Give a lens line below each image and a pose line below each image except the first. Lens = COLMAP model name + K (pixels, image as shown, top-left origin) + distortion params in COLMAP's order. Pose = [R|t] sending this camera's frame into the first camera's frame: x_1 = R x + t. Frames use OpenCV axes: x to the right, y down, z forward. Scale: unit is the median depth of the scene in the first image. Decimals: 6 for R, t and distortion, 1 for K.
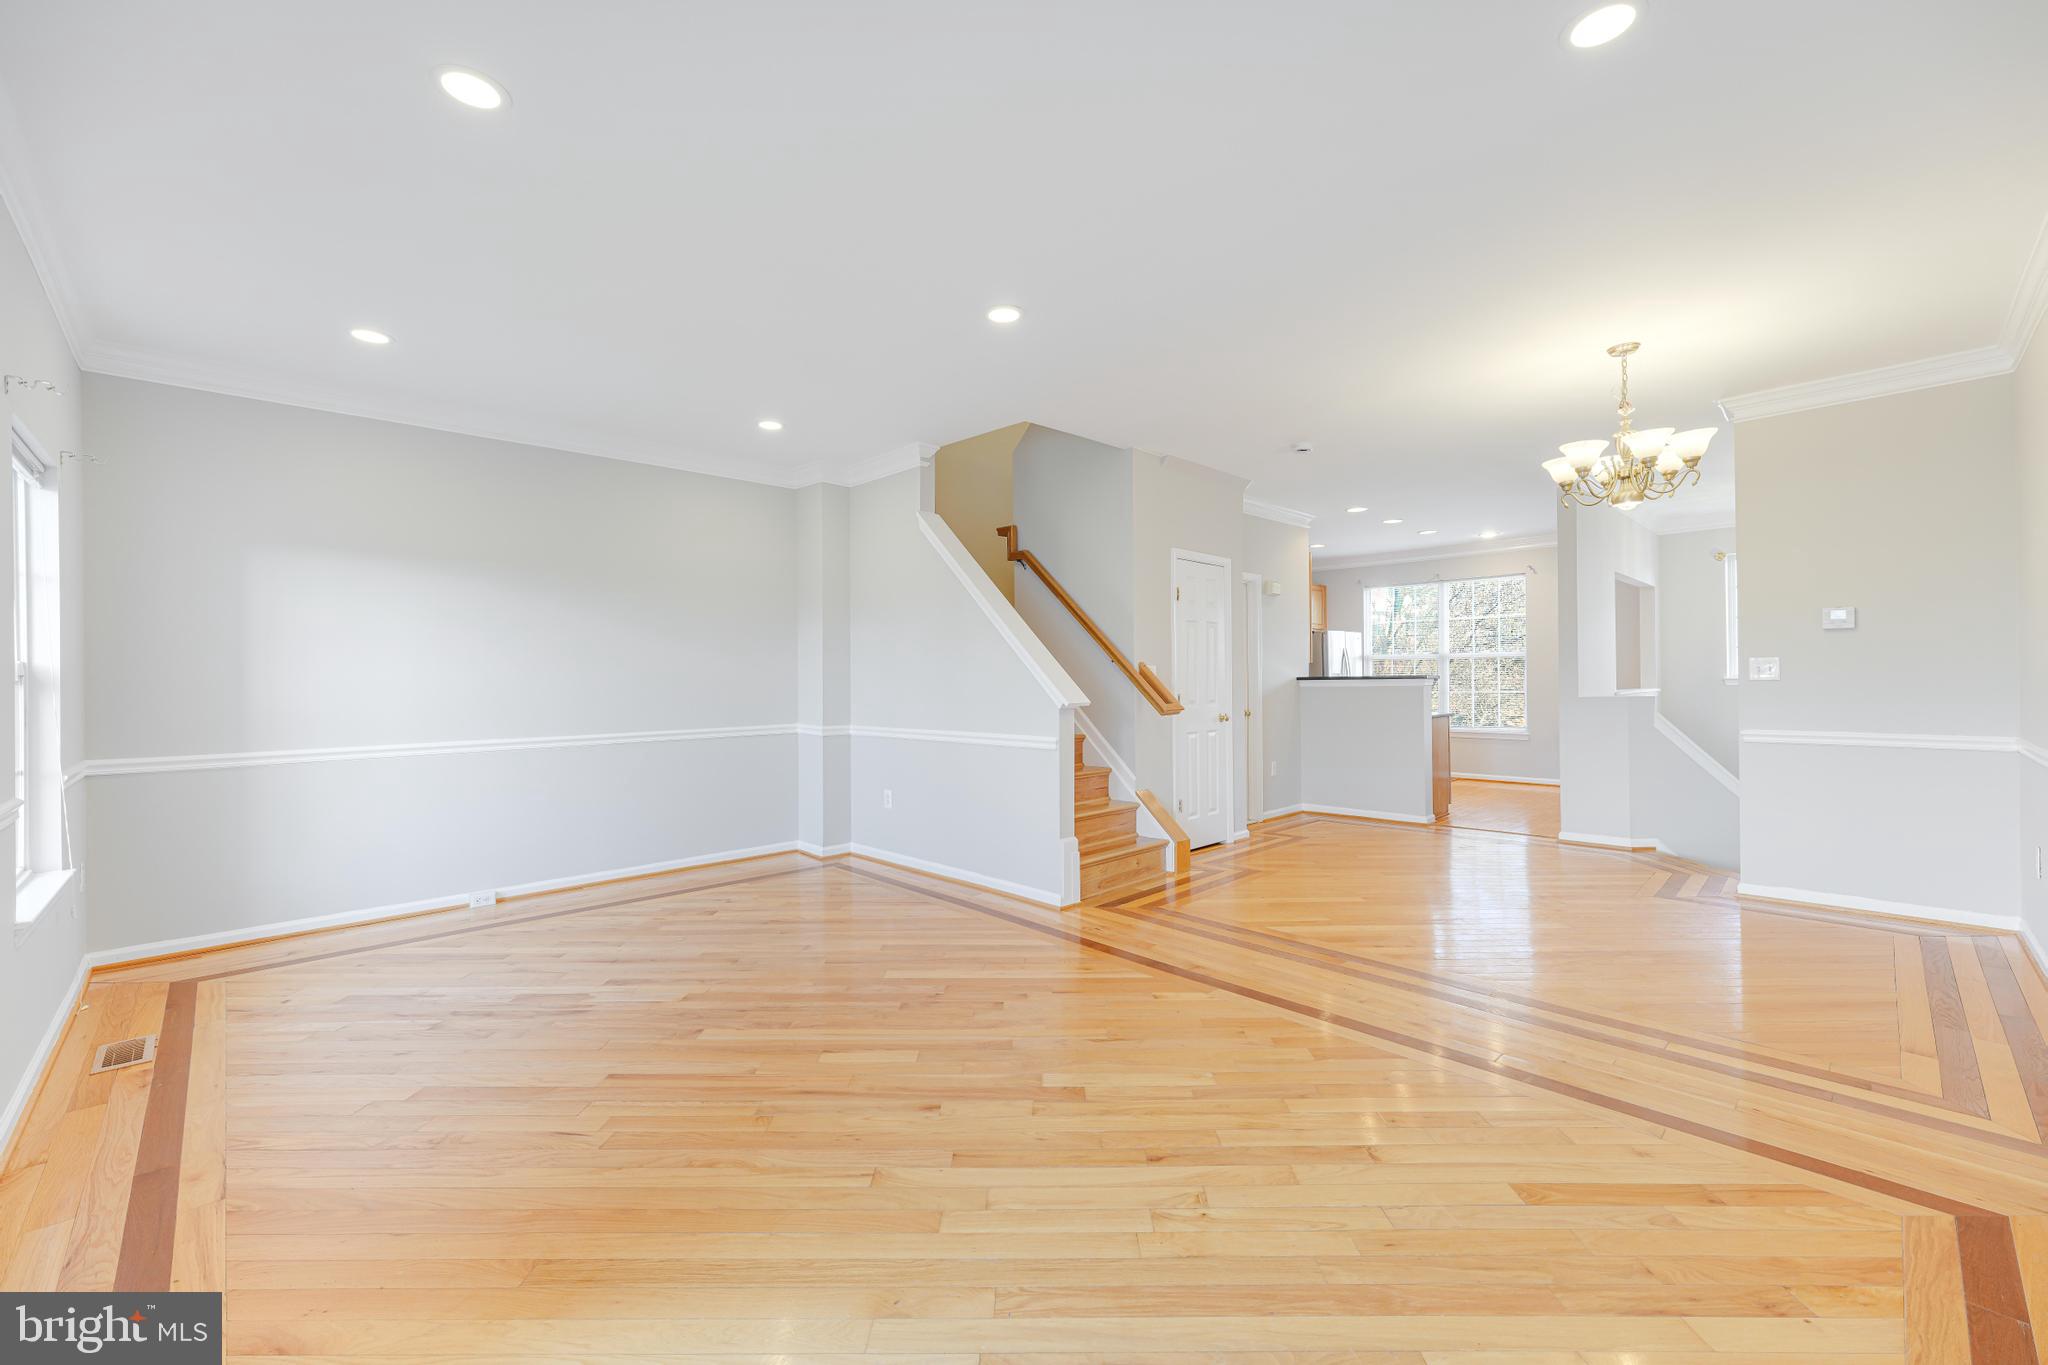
lens RADIAL K [[835.3, 0, 1023.5], [0, 835.3, 677.9], [0, 0, 1]] dist [0.002669, 0.000578]
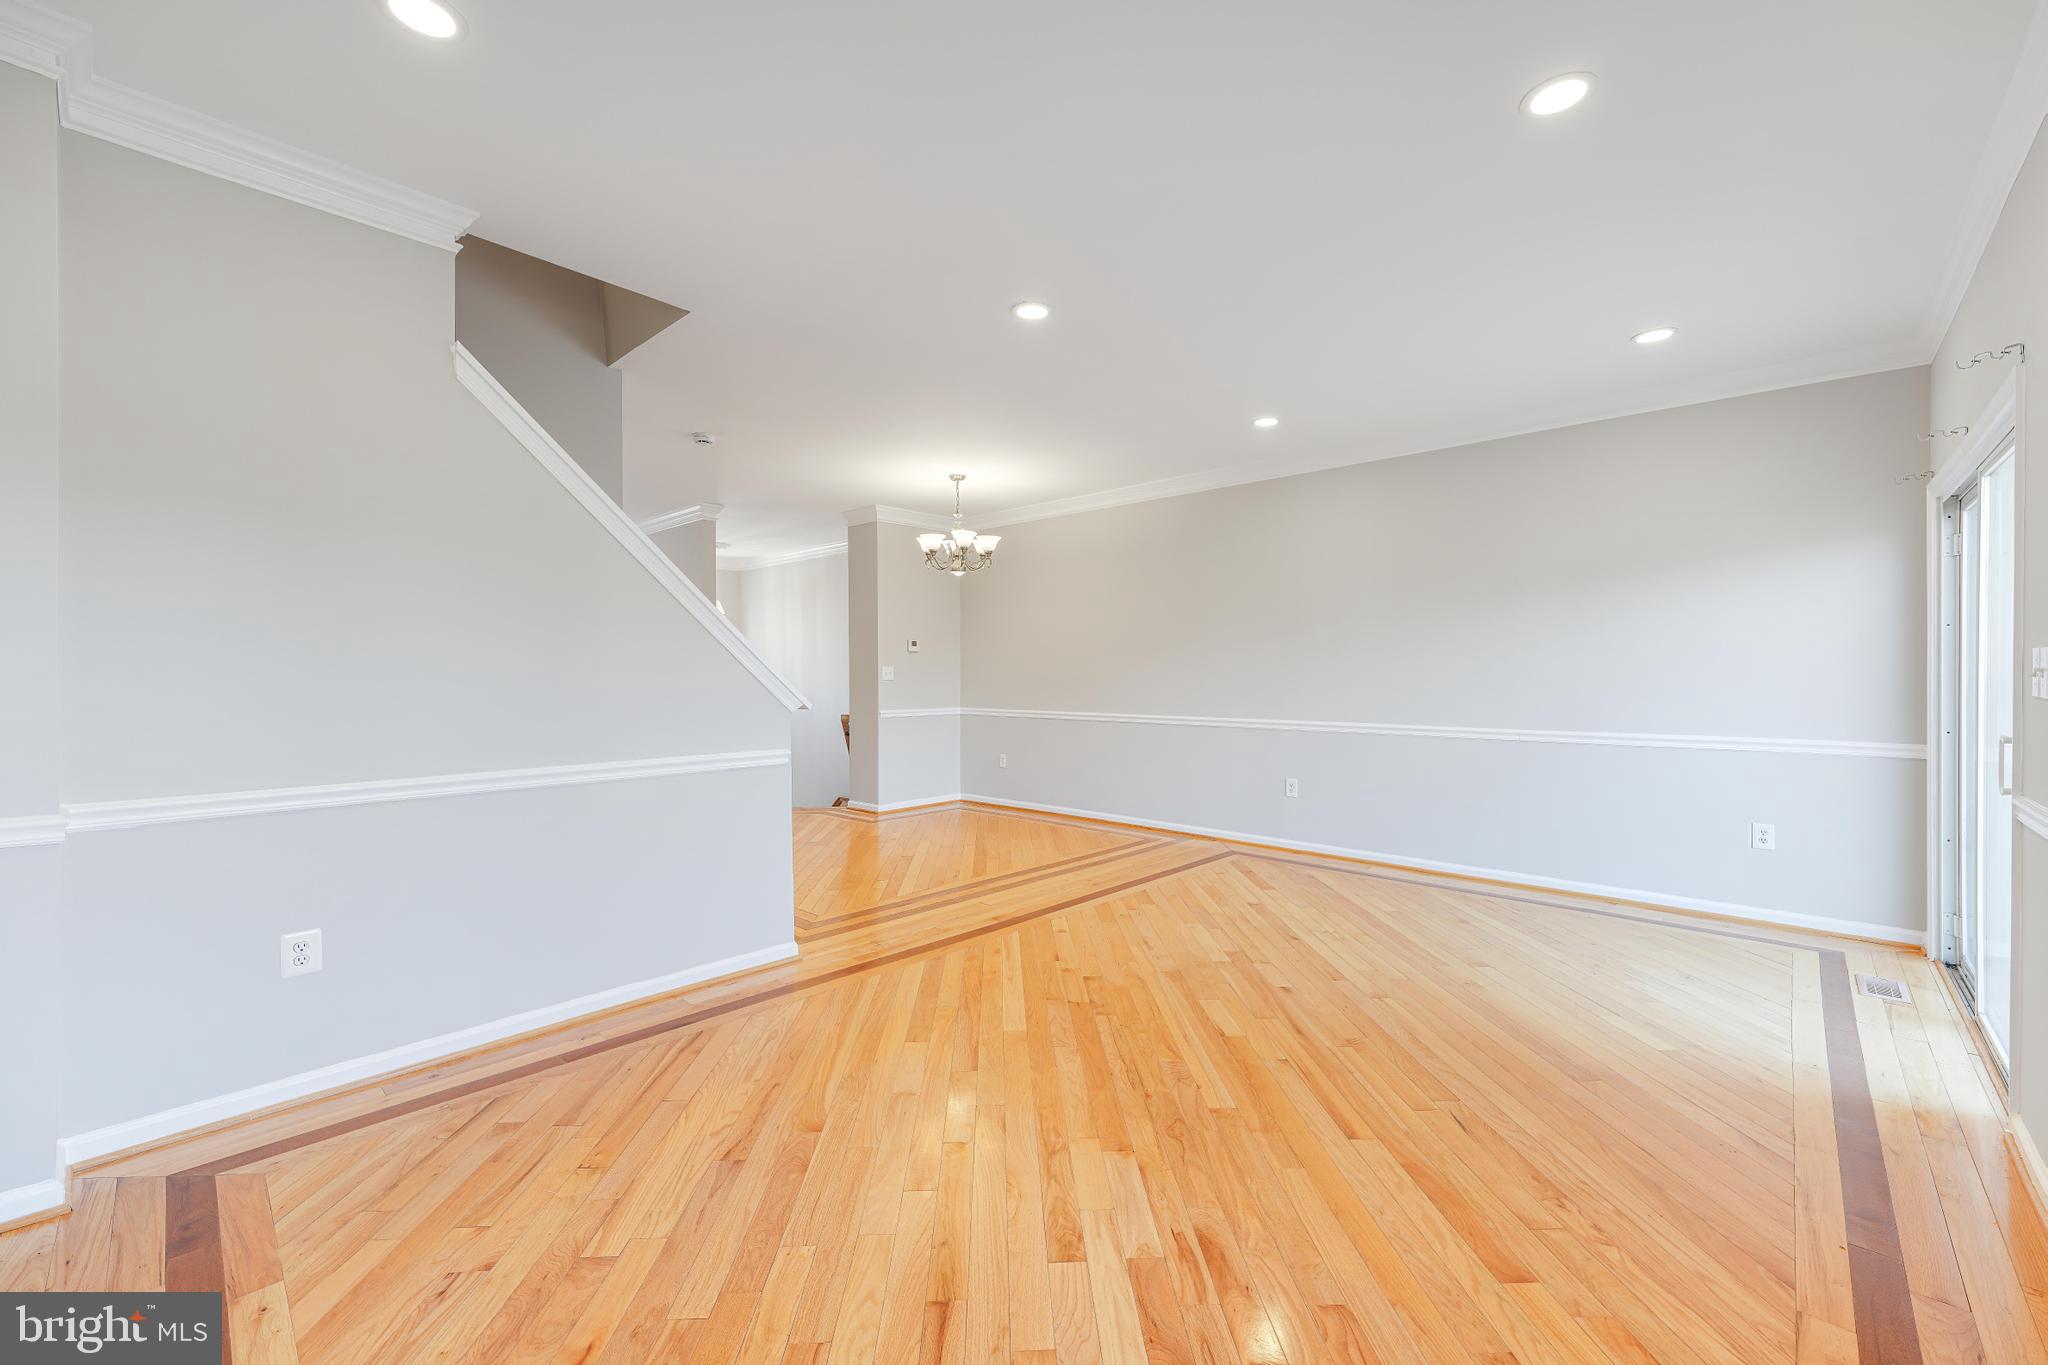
lens RADIAL K [[835.3, 0, 1030.7], [0, 835.3, 677.2], [0, 0, 1]] dist [0.002669, 0.000578]
pose [[-0.067187, 0.004663, 0.997729, -0.983509], [0.005571, 0.999975, -0.004298, 0.007716], [-0.997725, 0.005269, -0.067212, 1.027270]]
